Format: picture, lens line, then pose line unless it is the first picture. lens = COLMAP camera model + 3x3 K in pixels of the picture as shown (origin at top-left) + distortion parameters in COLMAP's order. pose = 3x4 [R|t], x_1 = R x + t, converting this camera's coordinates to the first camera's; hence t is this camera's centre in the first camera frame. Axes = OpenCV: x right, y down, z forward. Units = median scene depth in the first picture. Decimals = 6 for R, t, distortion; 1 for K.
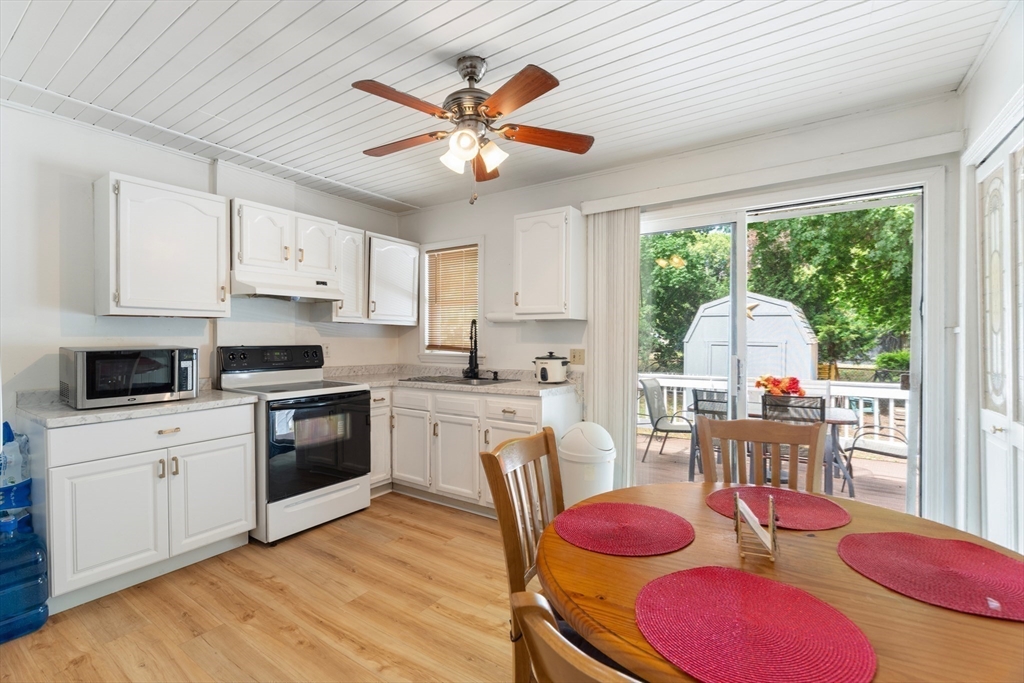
lens RADIAL K [[467.1, 0, 509.0], [0, 467.1, 339.9], [0, 0, 1]] dist [-0.023787, 0.000196]
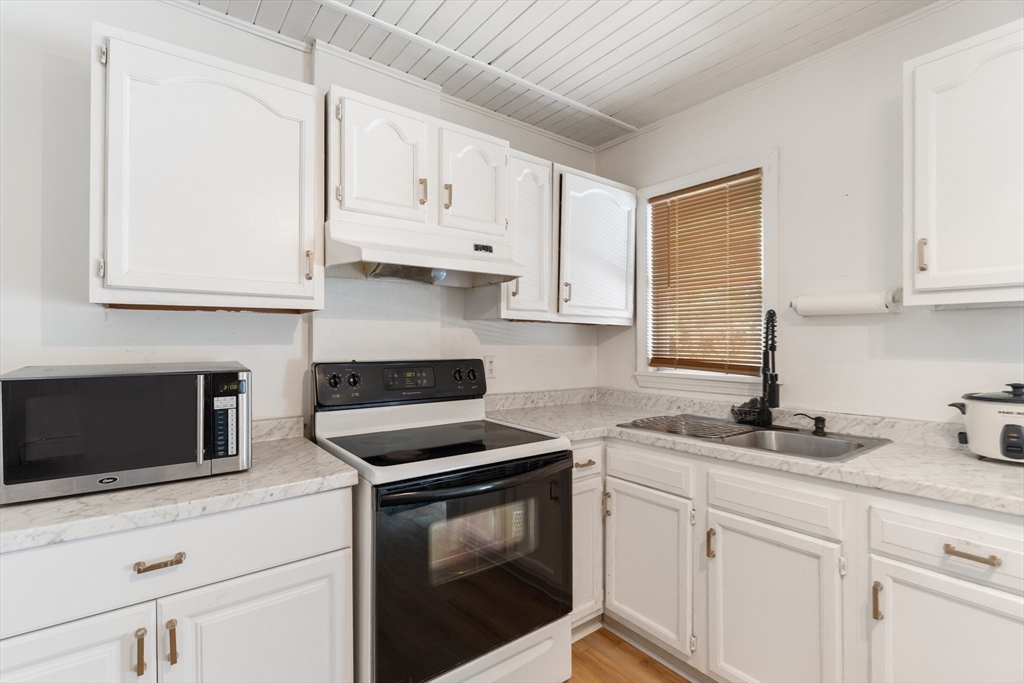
lens RADIAL K [[467.1, 0, 509.3], [0, 467.1, 338.6], [0, 0, 1]] dist [-0.023787, 0.000196]
pose [[0.949153, -0.003039, -0.314801, -0.199518], [-0.001198, 0.999911, -0.013263, -0.007178], [0.314814, 0.012966, 0.949065, 0.484904]]
